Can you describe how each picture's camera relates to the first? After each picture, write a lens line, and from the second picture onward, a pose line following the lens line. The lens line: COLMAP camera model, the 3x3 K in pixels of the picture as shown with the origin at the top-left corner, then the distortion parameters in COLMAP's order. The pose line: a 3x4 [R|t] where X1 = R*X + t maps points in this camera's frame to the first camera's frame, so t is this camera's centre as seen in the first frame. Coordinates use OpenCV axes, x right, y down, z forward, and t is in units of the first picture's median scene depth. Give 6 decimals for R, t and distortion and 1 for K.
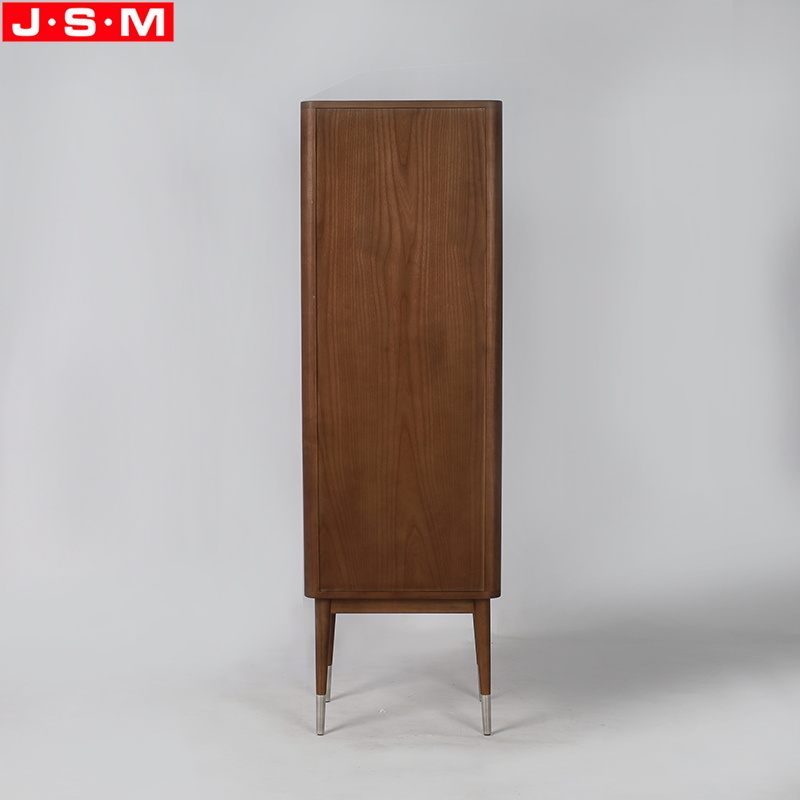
lens RADIAL K [[1832.3, 0, 400.0], [0, 1832.3, 400.0], [0, 0, 1]] dist [-0.050103, -0.048889]
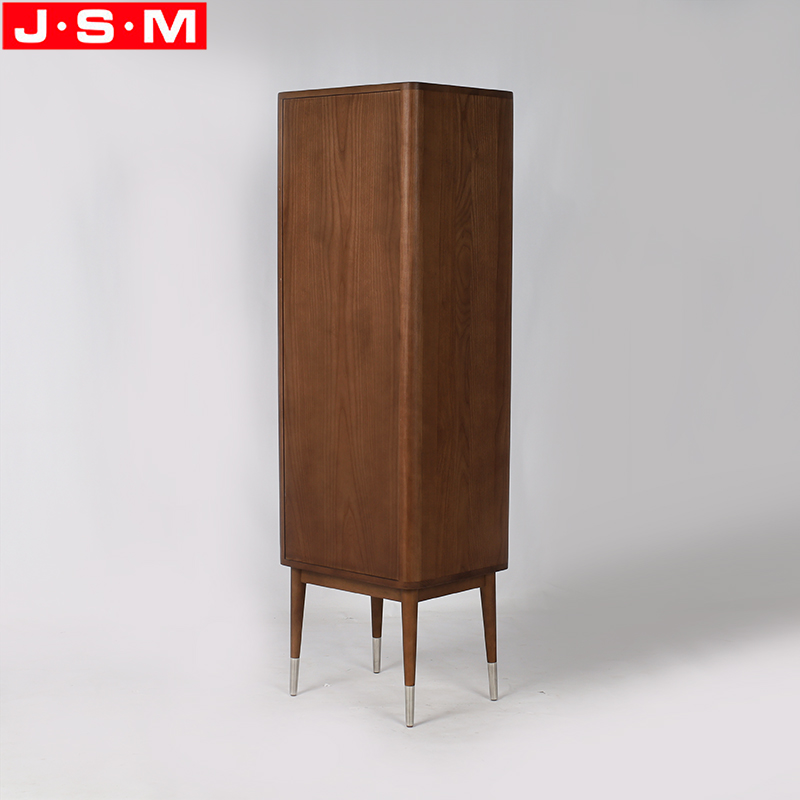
lens RADIAL K [[1832.3, 0, 400.0], [0, 1832.3, 400.0], [0, 0, 1]] dist [-0.050103, -0.048889]
pose [[0.709316, 0.067736, -0.701629, 0.741665], [-0.048249, 0.997703, 0.047542, -0.040387], [0.703237, 0.000130, 0.710955, 0.300191]]
